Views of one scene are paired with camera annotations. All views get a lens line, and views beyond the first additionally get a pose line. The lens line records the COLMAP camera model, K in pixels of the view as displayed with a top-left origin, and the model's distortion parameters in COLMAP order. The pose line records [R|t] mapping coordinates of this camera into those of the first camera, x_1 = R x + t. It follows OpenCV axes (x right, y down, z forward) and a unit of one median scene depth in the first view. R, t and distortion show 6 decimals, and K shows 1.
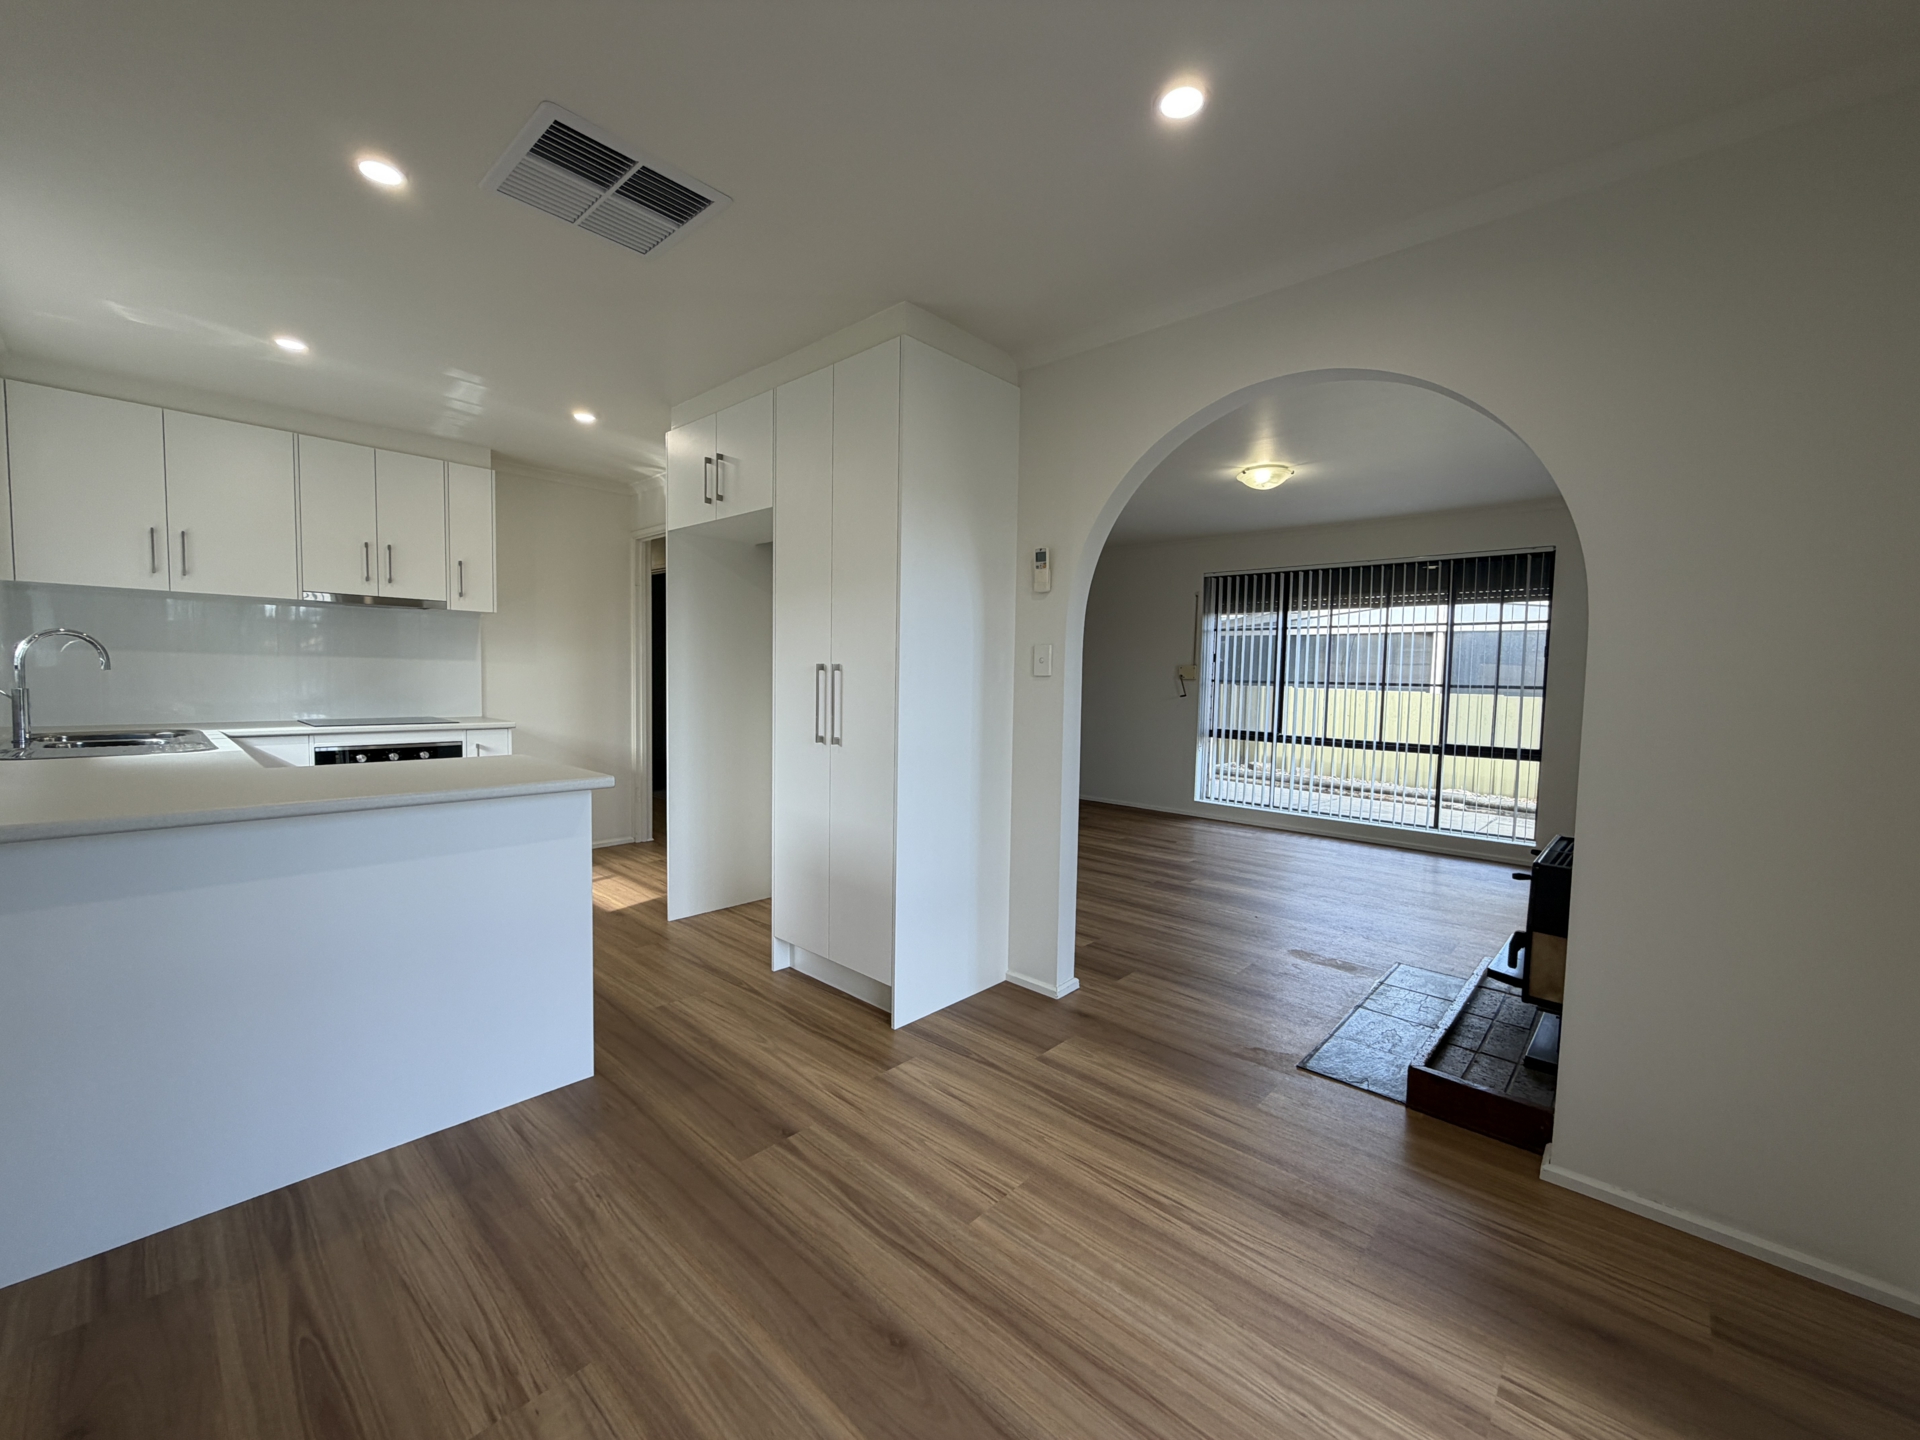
lens RADIAL K [[763.5, 0, 958.0], [0, 763.5, 720.9], [0, 0, 1]] dist [-0.000197, -0.000253]
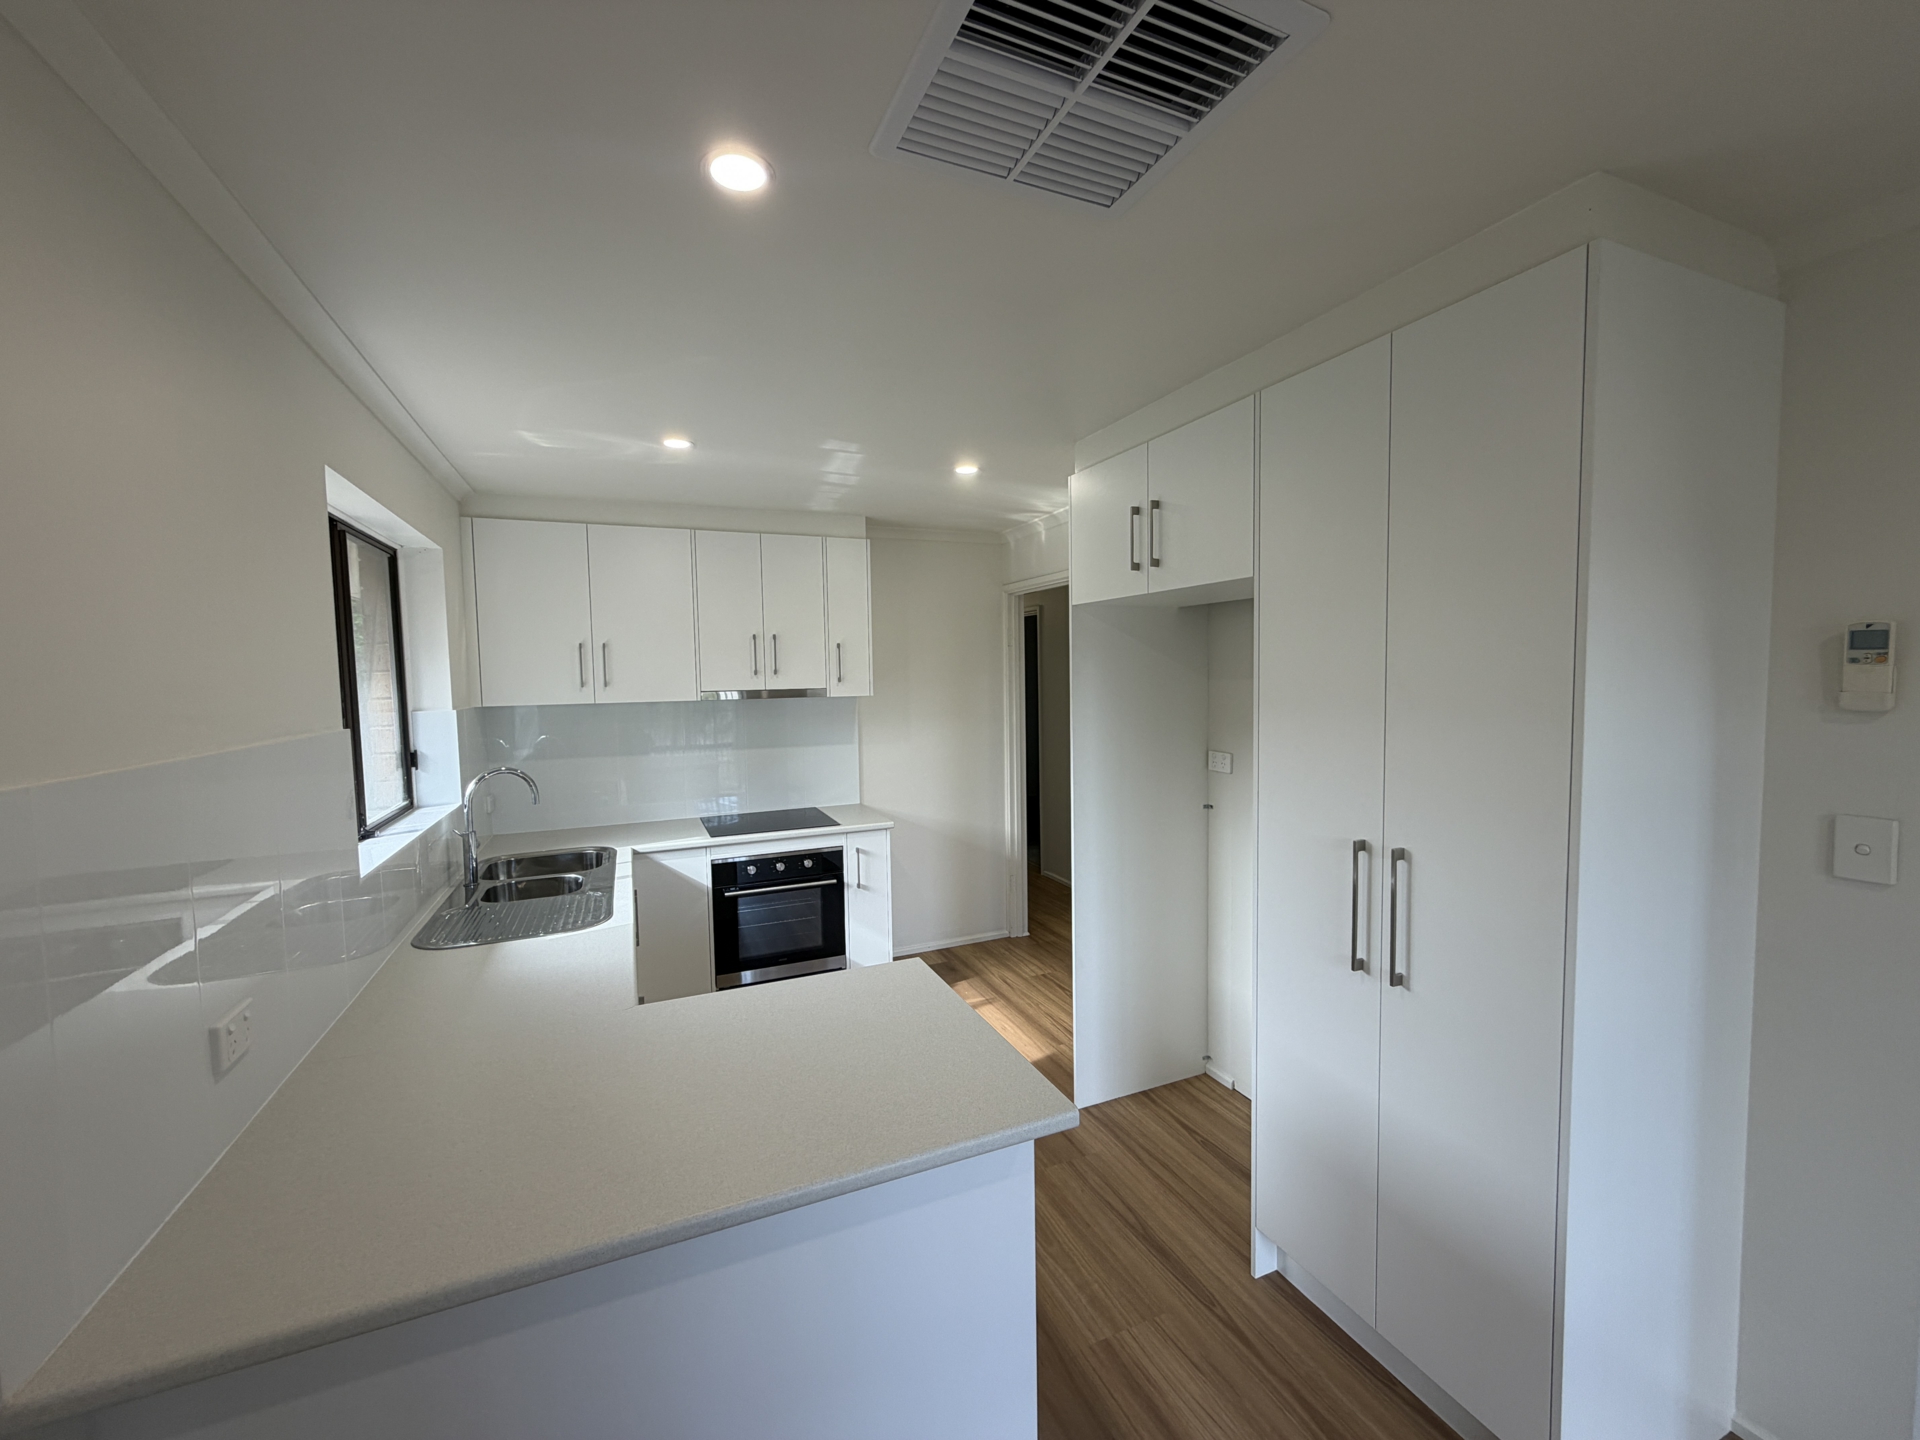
lens RADIAL K [[763.5, 0, 958.0], [0, 763.5, 718.3], [0, 0, 1]] dist [-0.000197, -0.000253]
pose [[0.914396, -0.011917, -0.404645, -0.188101], [0.012224, 0.999924, -0.001827, -0.144446], [0.404636, -0.003276, 0.914472, 0.273886]]
